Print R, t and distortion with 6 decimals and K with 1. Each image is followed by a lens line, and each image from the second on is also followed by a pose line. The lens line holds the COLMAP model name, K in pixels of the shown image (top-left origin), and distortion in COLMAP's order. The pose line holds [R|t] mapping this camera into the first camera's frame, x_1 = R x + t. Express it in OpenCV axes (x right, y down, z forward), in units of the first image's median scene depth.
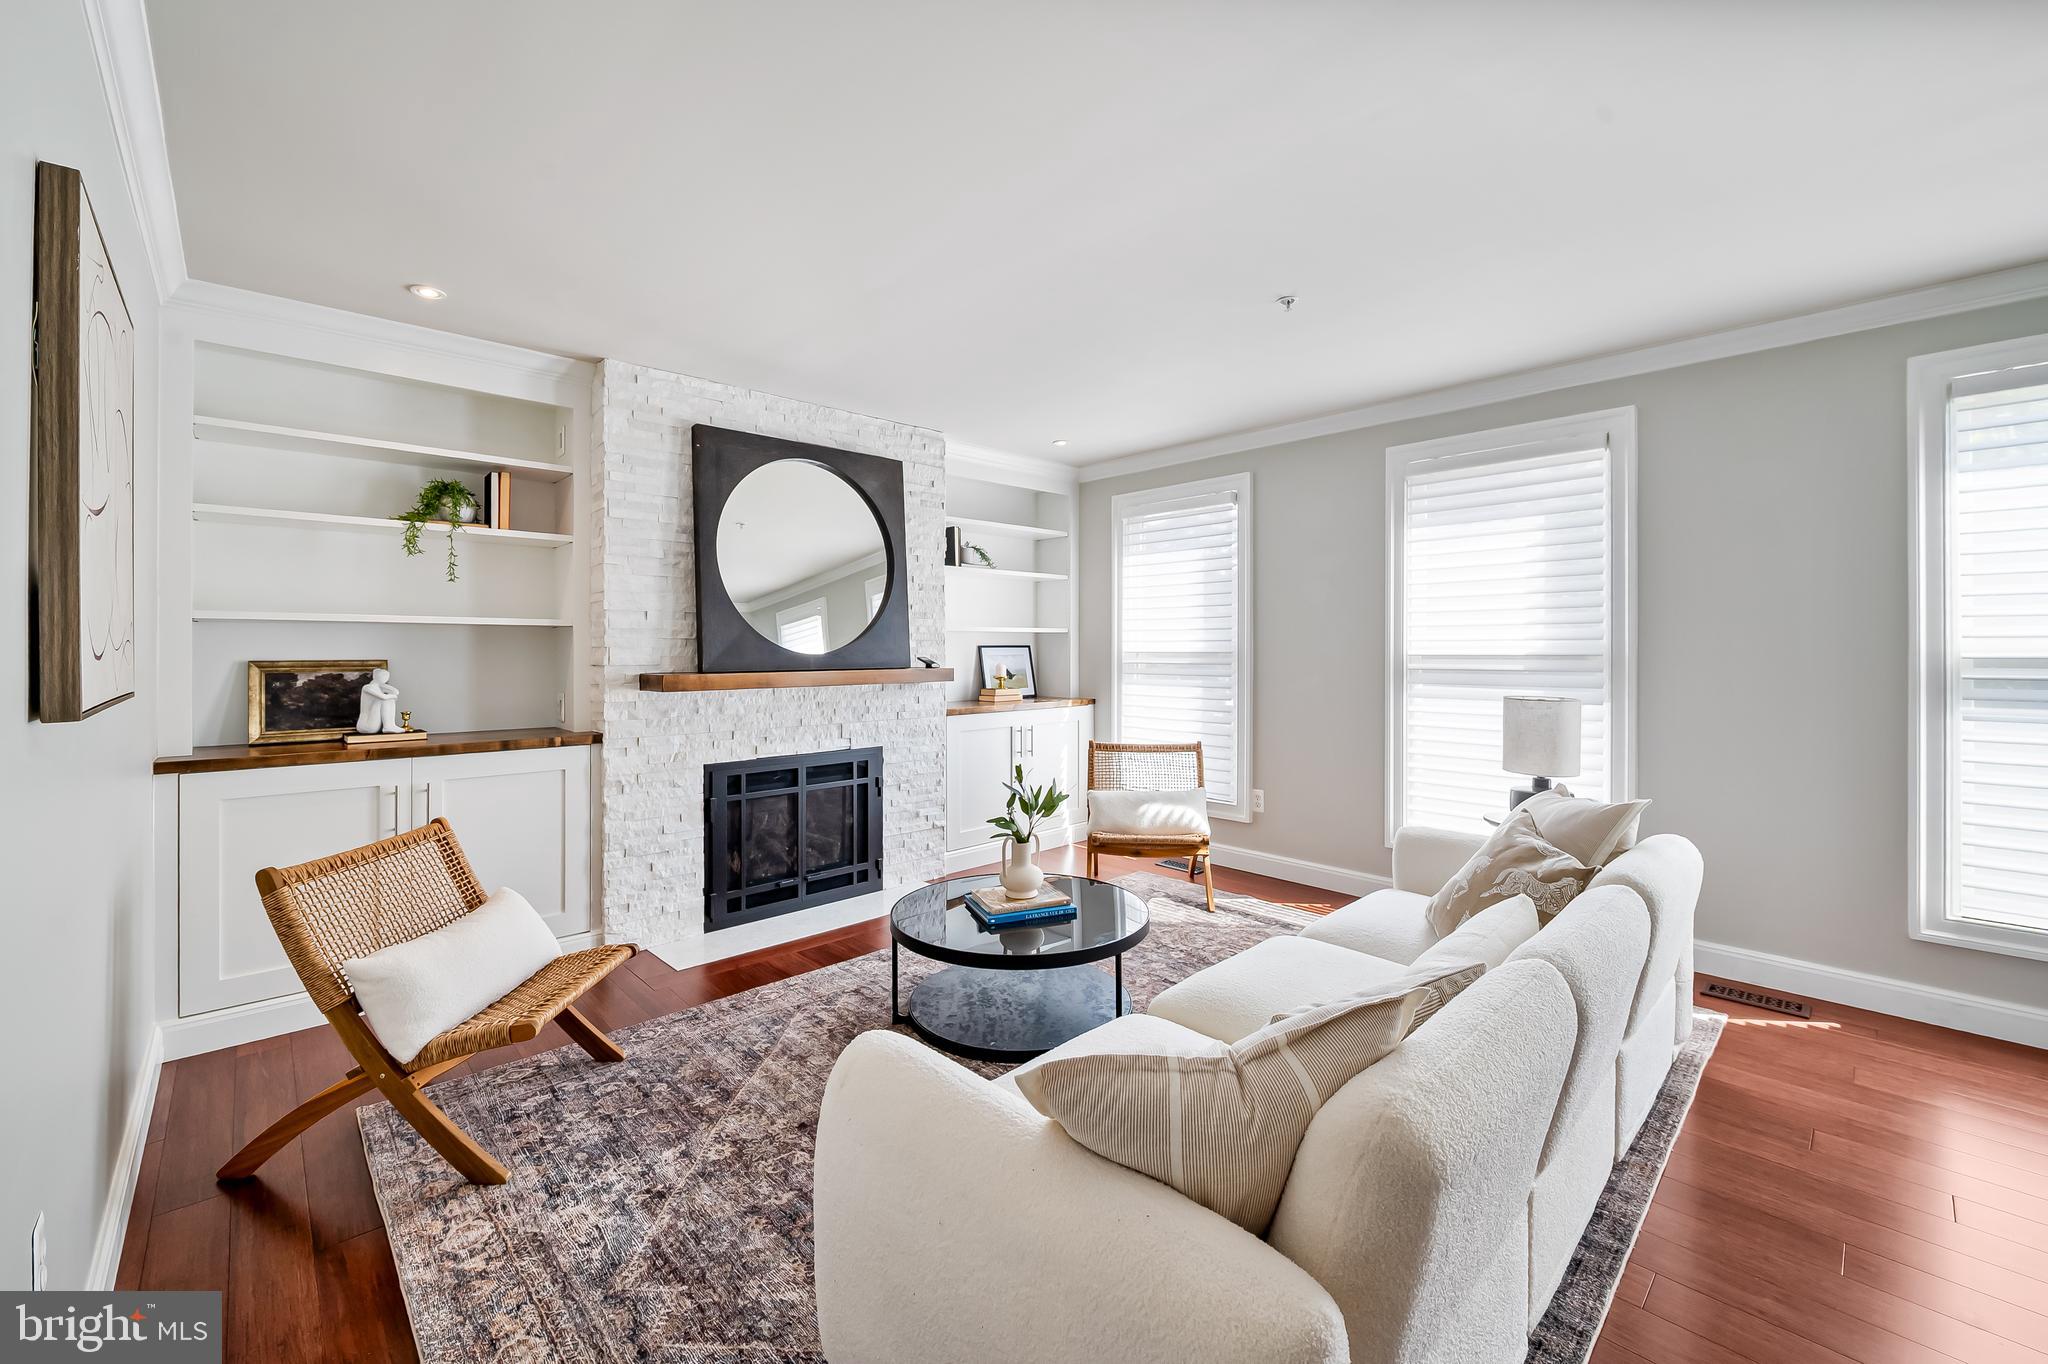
lens RADIAL K [[828.4, 0, 1016.4], [0, 828.4, 646.7], [0, 0, 1]] dist [-0.003742, -0.000458]
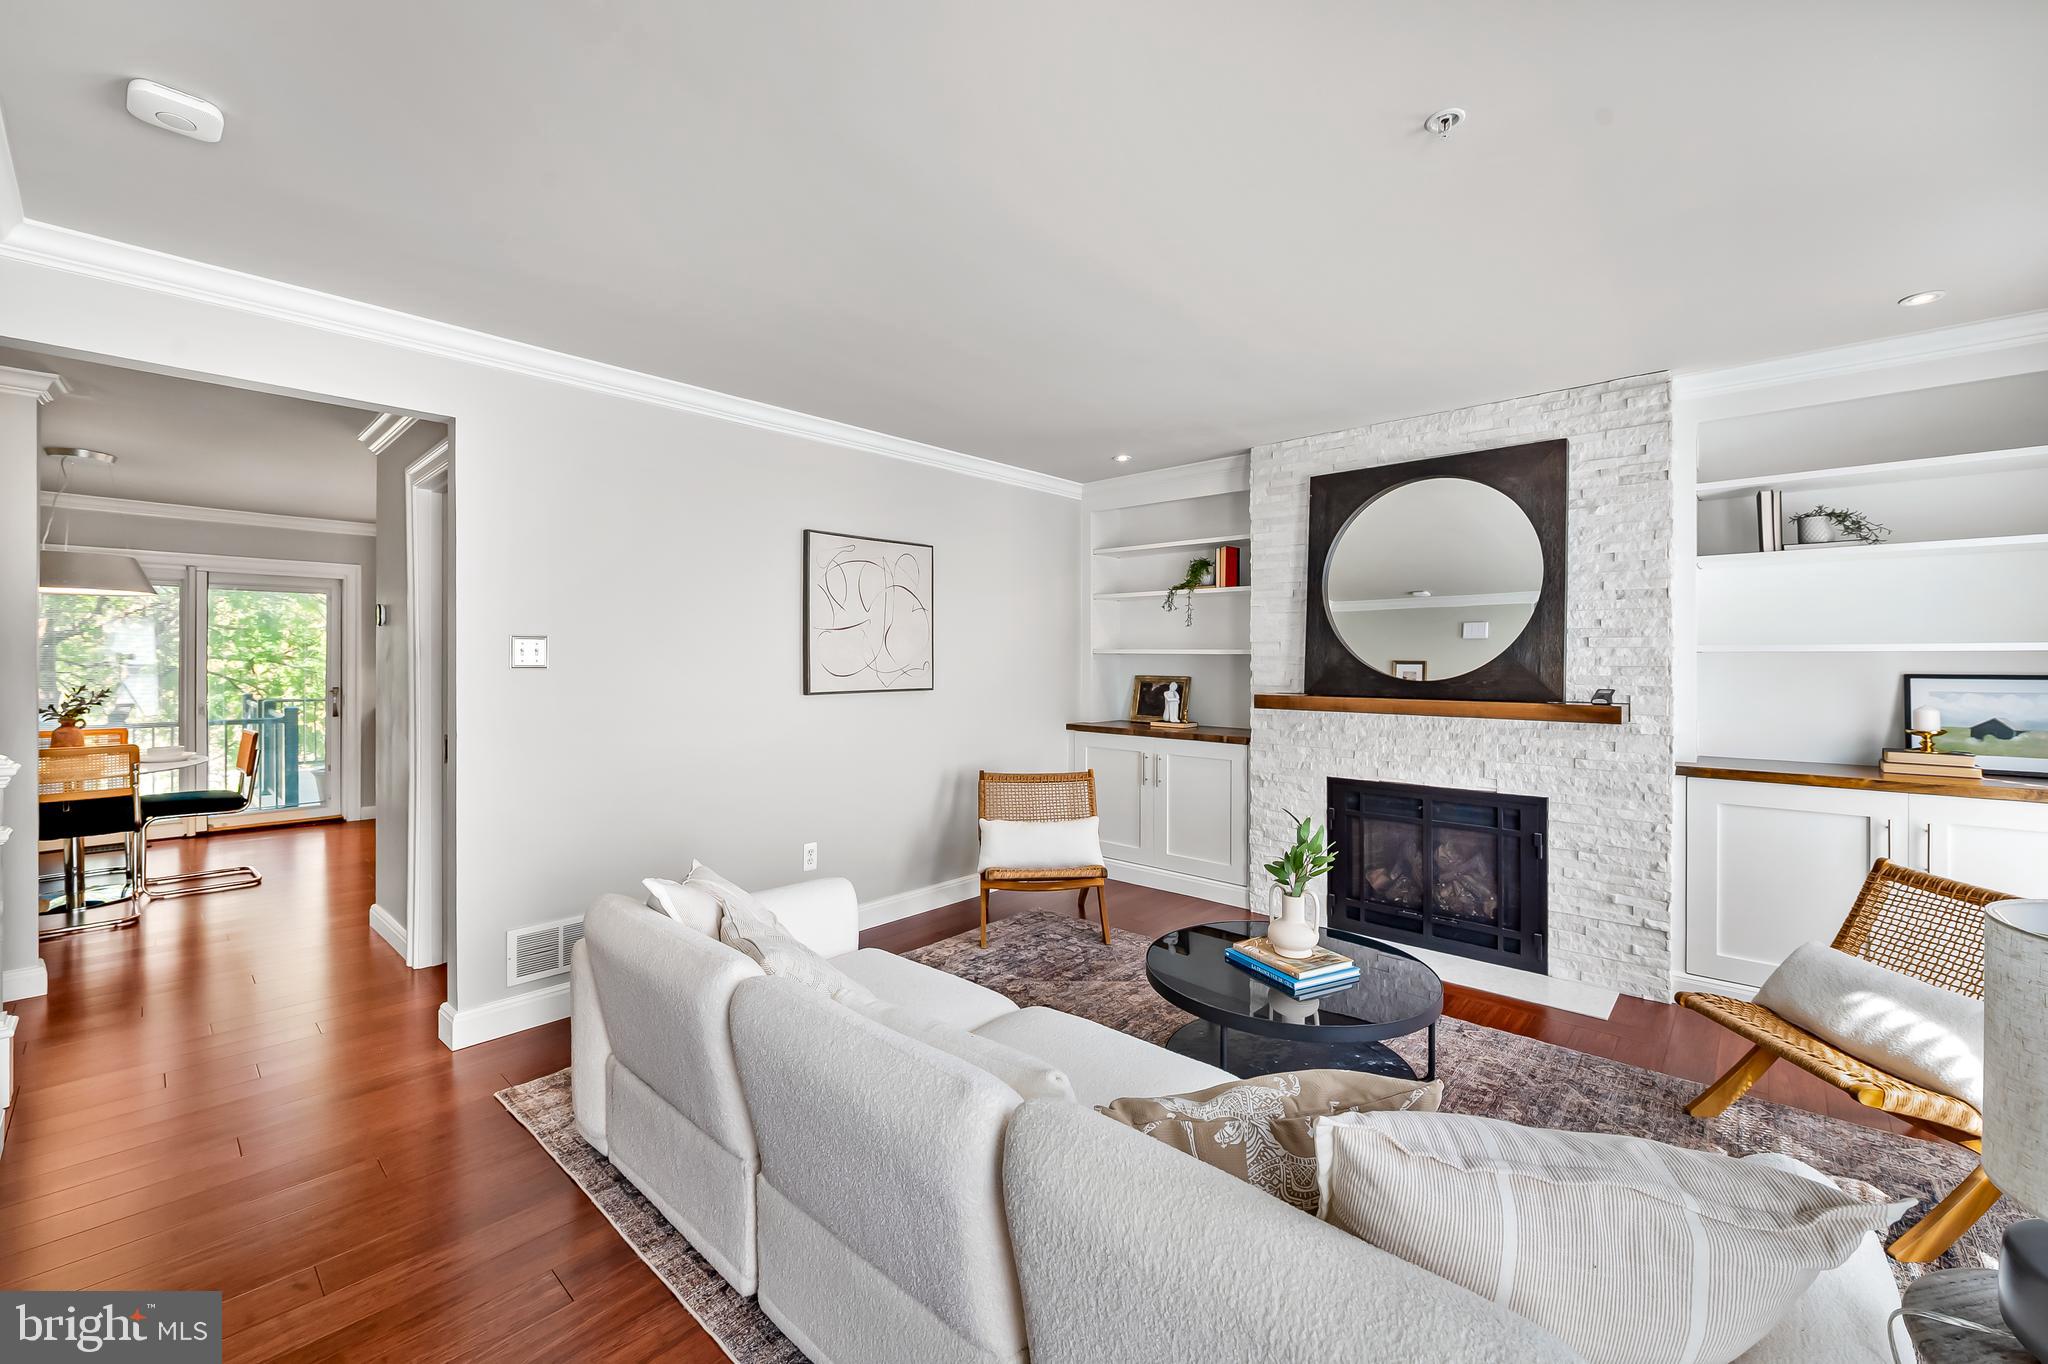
lens RADIAL K [[828.4, 0, 1025.6], [0, 828.4, 661.8], [0, 0, 1]] dist [-0.003742, -0.000458]
pose [[0.079299, 0.005377, -0.996836, 0.752044], [-0.000138, 0.999986, 0.005383, -0.020662], [0.996851, -0.000290, 0.079298, 0.536157]]
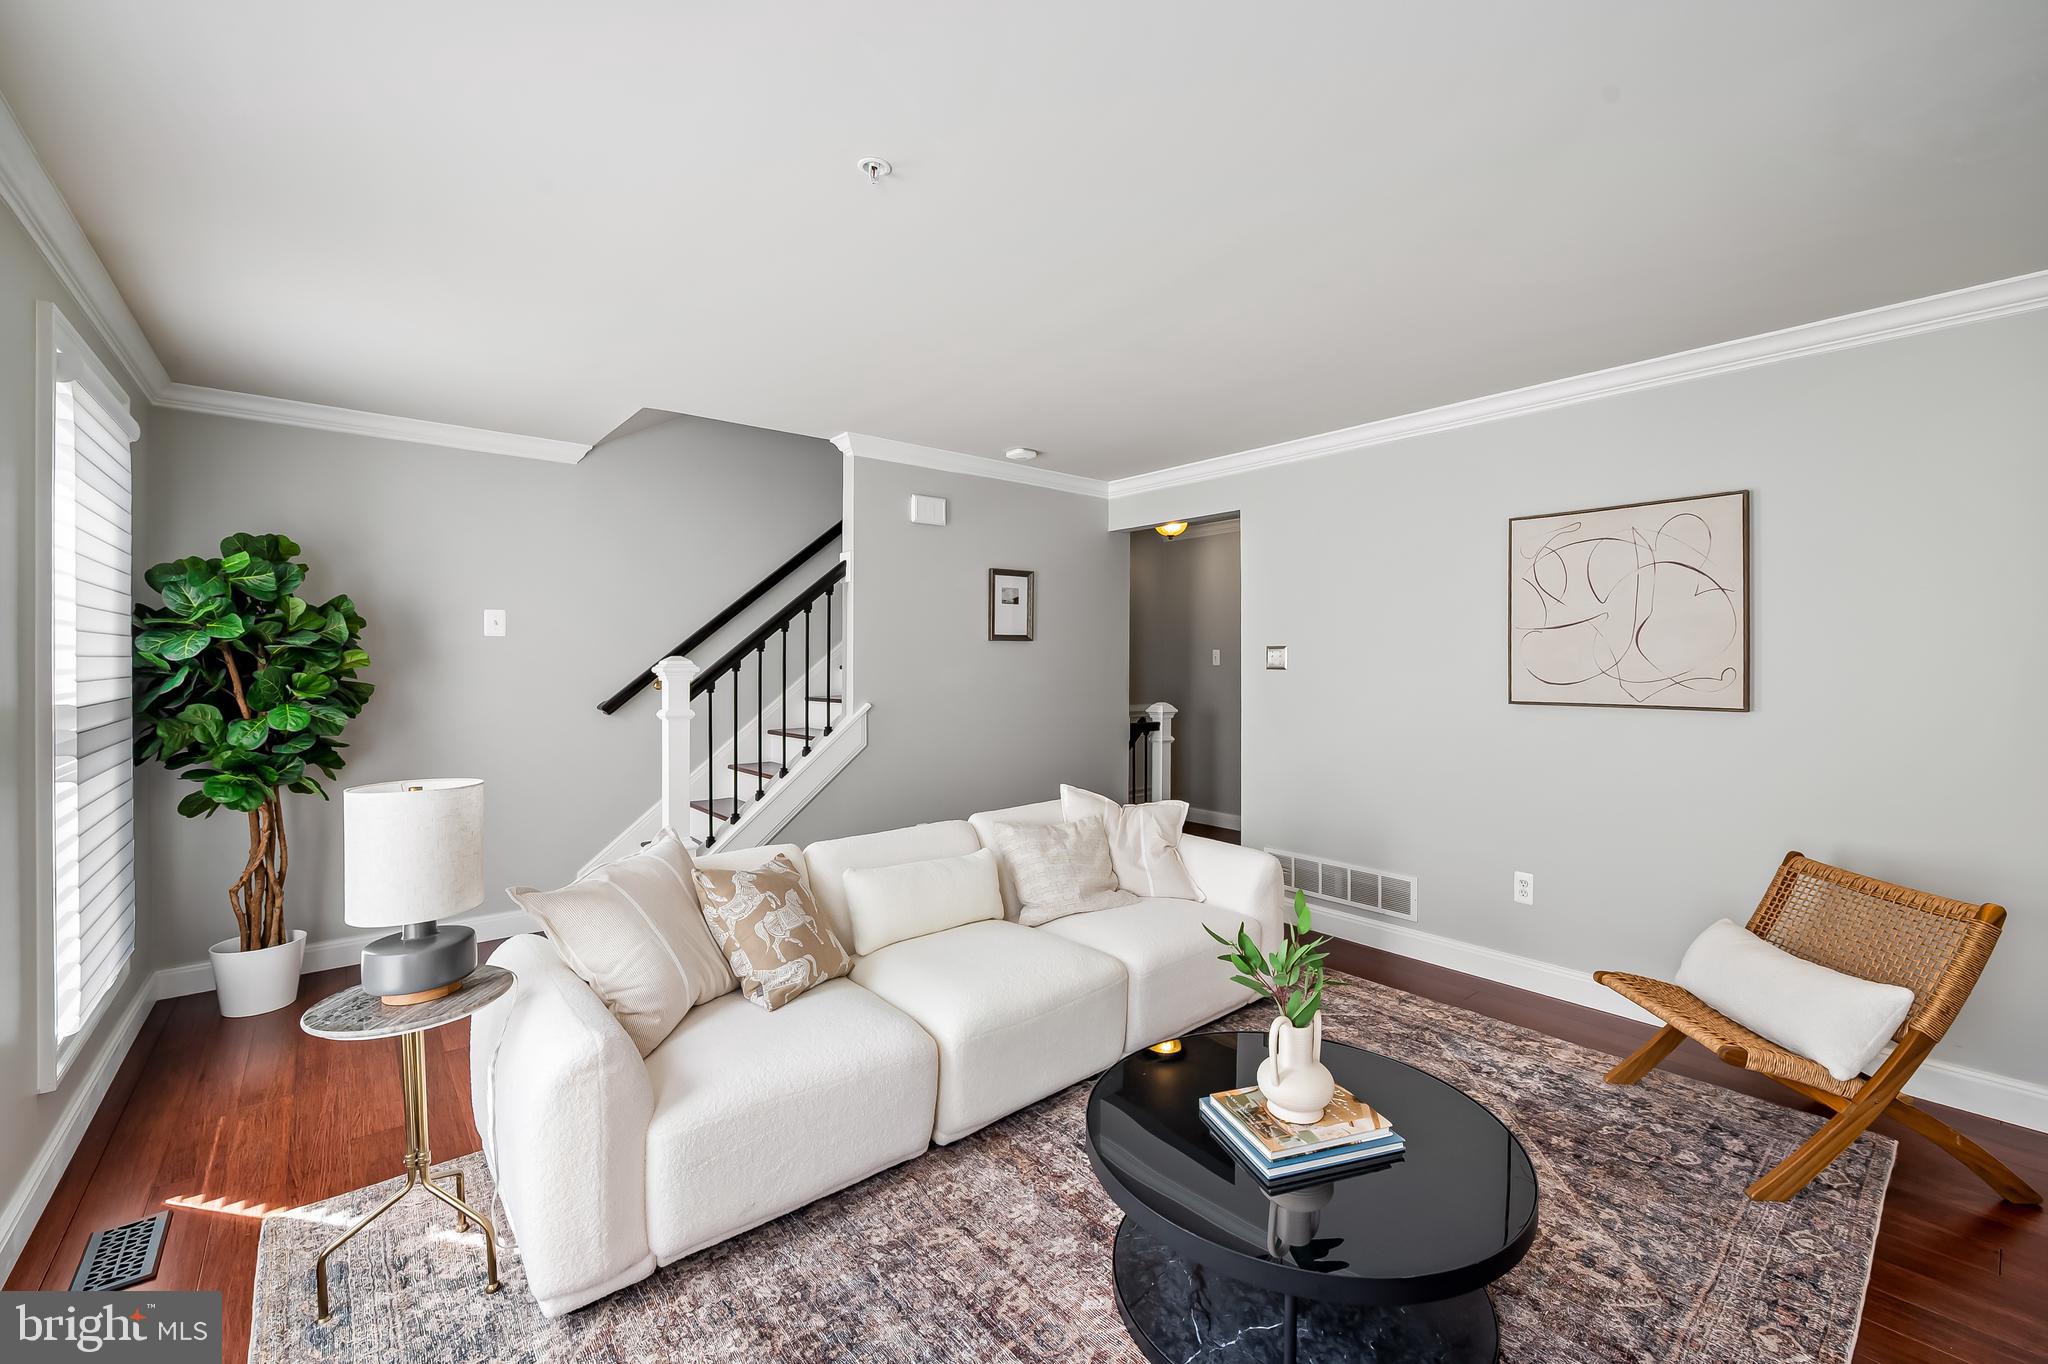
lens RADIAL K [[828.4, 0, 1029.3], [0, 828.4, 676.3], [0, 0, 1]] dist [-0.003742, -0.000458]
pose [[-0.998236, 0.002452, 0.059327, 0.136546], [0.003582, 0.999814, 0.018957, -0.023948], [-0.059269, 0.019136, -0.998059, 1.355859]]
